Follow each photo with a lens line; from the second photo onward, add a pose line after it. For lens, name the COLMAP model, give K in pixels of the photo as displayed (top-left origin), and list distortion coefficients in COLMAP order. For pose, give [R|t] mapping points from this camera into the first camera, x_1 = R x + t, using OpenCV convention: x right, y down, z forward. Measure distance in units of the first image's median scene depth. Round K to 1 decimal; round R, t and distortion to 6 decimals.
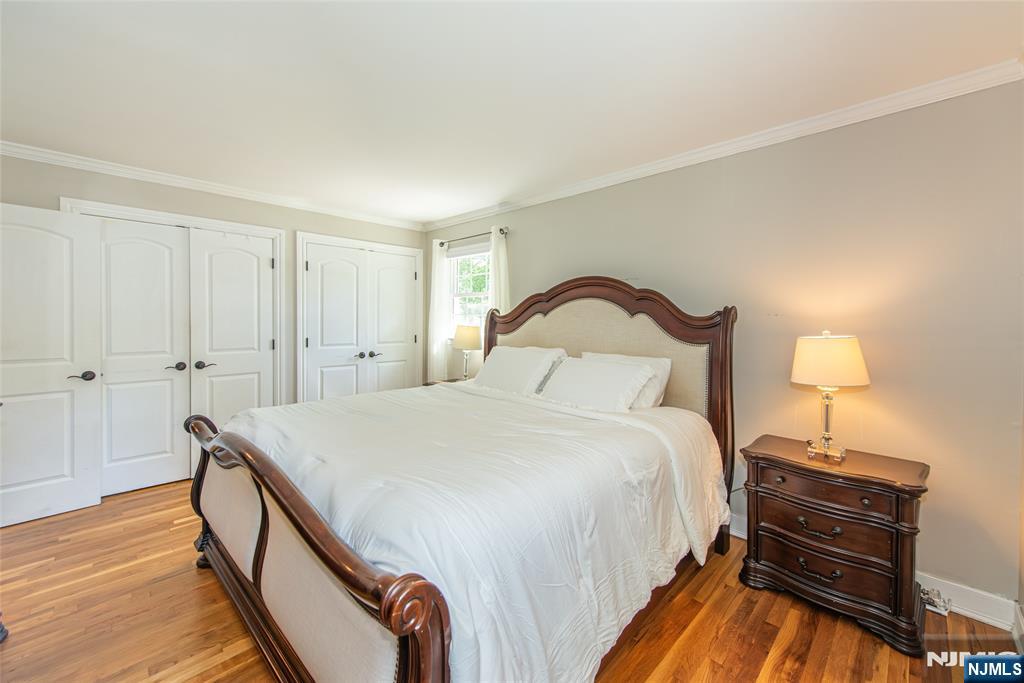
lens RADIAL K [[417.5, 0, 515.5], [0, 417.5, 326.2], [0, 0, 1]] dist [0.000810, 0.000098]
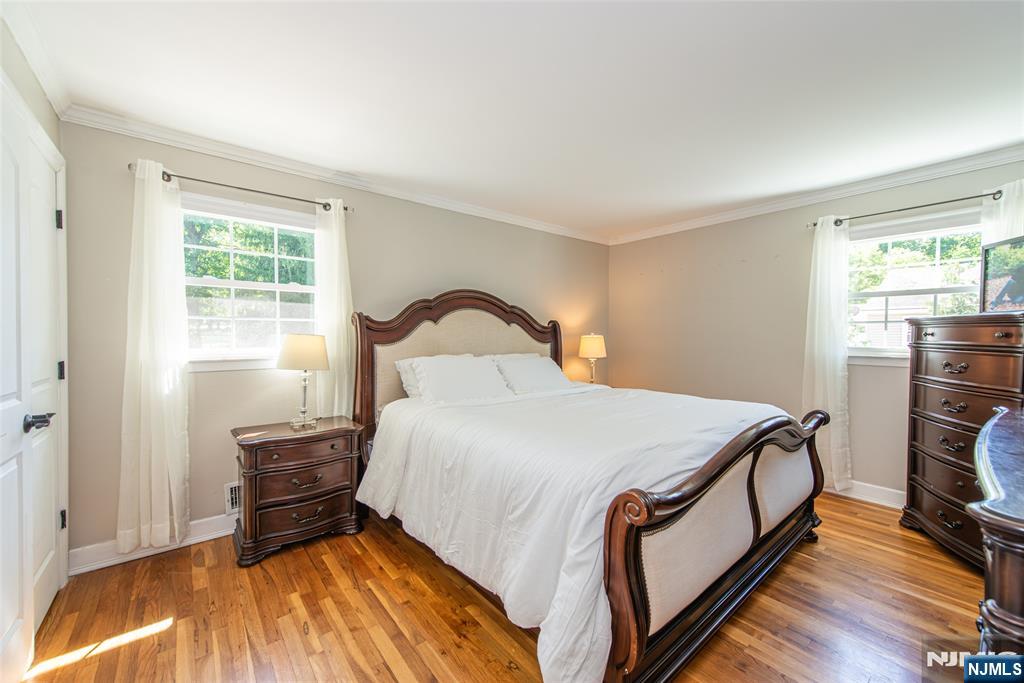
lens RADIAL K [[399.8, 0, 512.0], [0, 399.8, 341.5], [0, 0, 1]] dist [-0.000276, -0.000051]
pose [[0.120515, -0.021098, 0.992487, -0.866771], [0.008493, 0.999759, 0.020222, 0.001571], [-0.992675, 0.005992, 0.120665, 0.728956]]
